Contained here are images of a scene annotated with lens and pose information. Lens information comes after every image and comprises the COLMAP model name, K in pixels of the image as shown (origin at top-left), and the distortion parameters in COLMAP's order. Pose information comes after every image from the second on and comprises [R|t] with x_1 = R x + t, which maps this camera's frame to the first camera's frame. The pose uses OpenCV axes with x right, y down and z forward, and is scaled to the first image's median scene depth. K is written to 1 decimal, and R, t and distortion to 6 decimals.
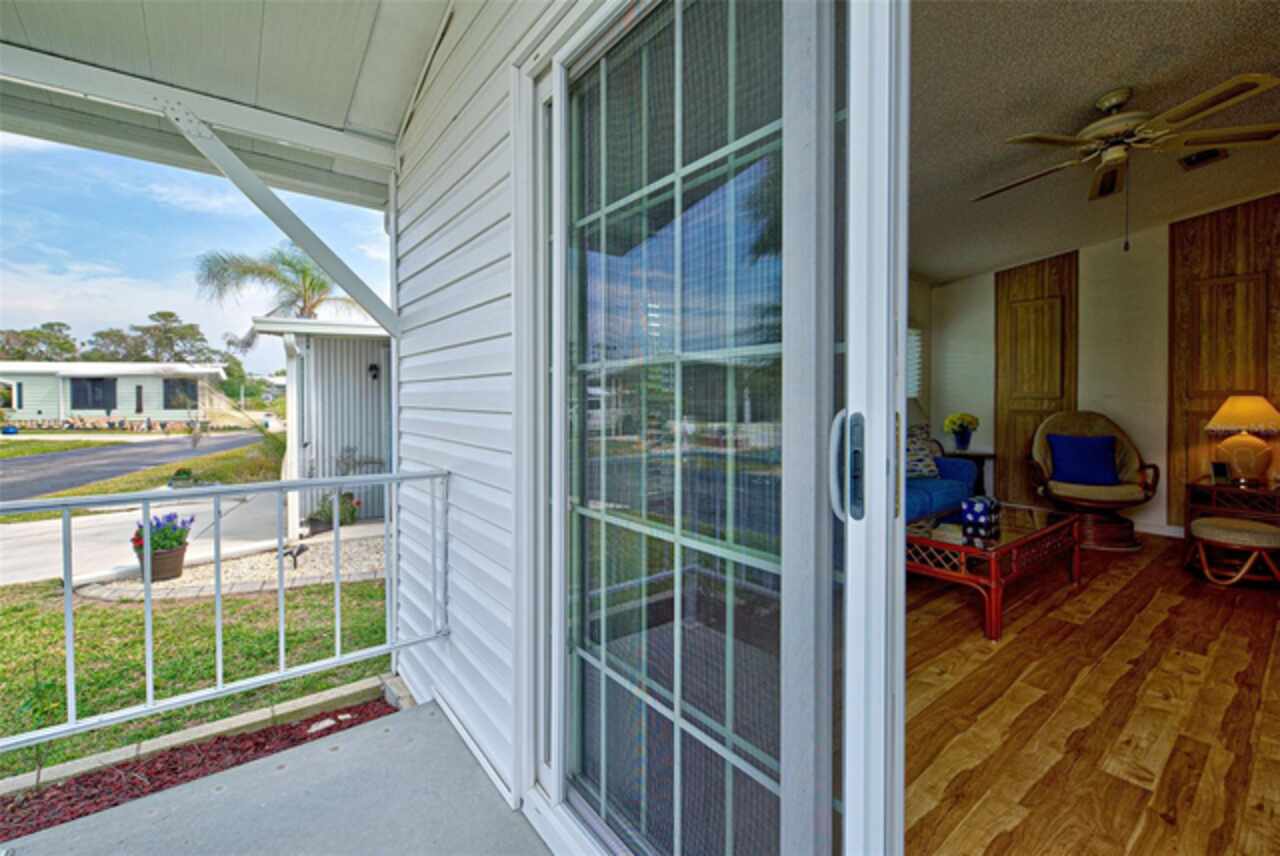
lens RADIAL K [[526.2, 0, 649.8], [0, 526.2, 395.6], [0, 0, 1]] dist [0.002689, -0.000816]
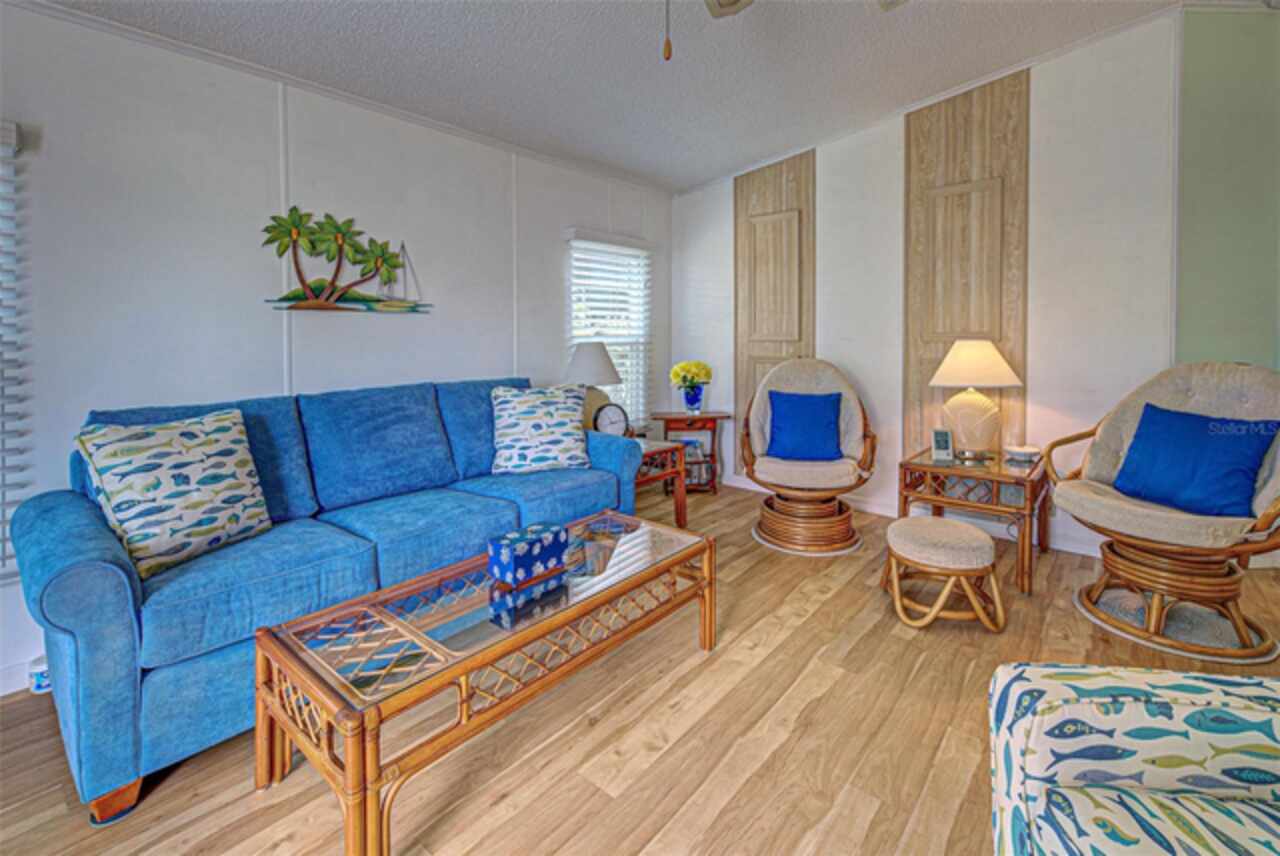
lens RADIAL K [[566.0, 0, 631.9], [0, 566.0, 348.1], [0, 0, 1]] dist [-0.011546, 0.001245]
pose [[0.977752, -0.010313, 0.209510, 0.457474], [0.005327, 0.999689, 0.024347, -0.009289], [-0.209696, -0.022689, 0.977503, 0.298914]]
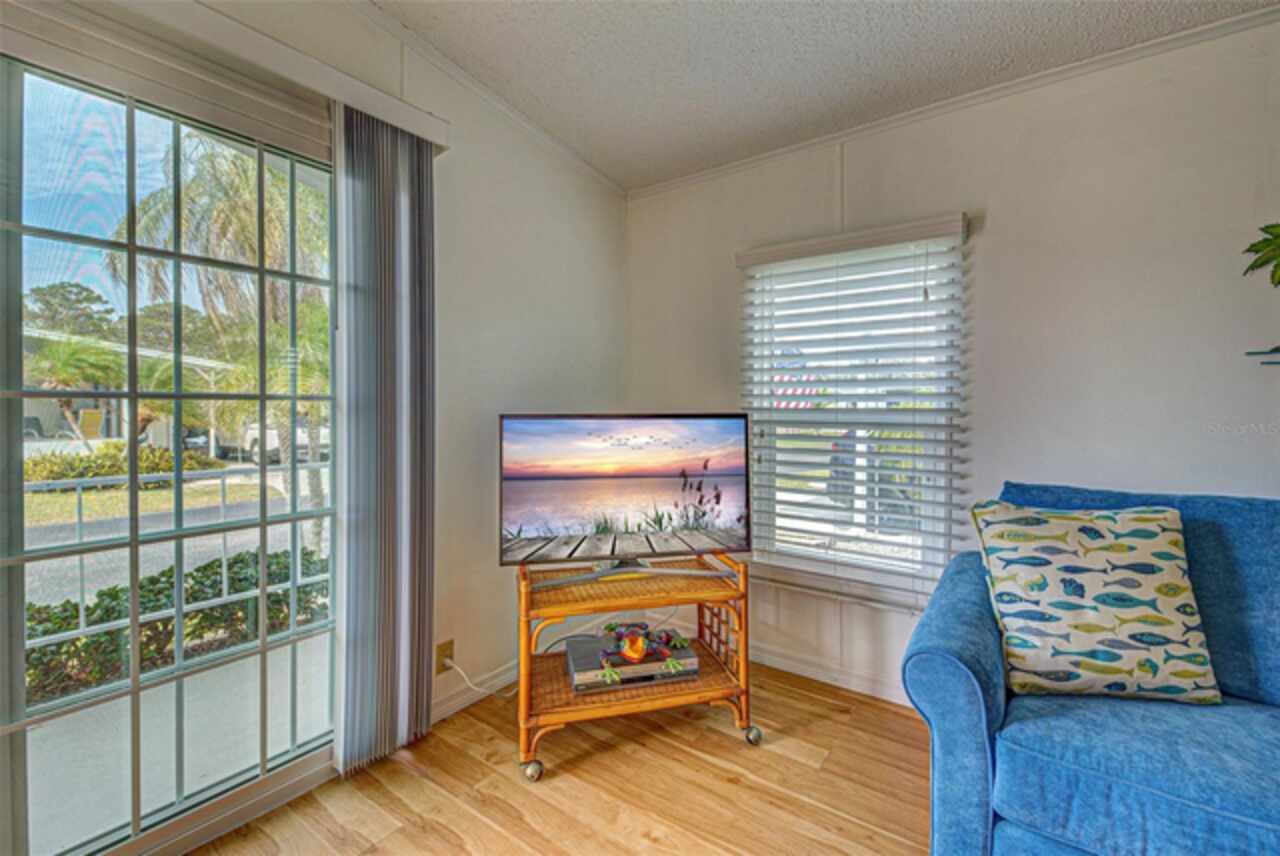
lens RADIAL K [[526.2, 0, 669.9], [0, 526.2, 411.6], [0, 0, 1]] dist [0.002689, -0.000816]
pose [[0.320079, 0.011943, -0.947316, 0.431488], [-0.000128, 0.999921, 0.012563, -0.009813], [0.947391, -0.003900, 0.320055, 0.450968]]
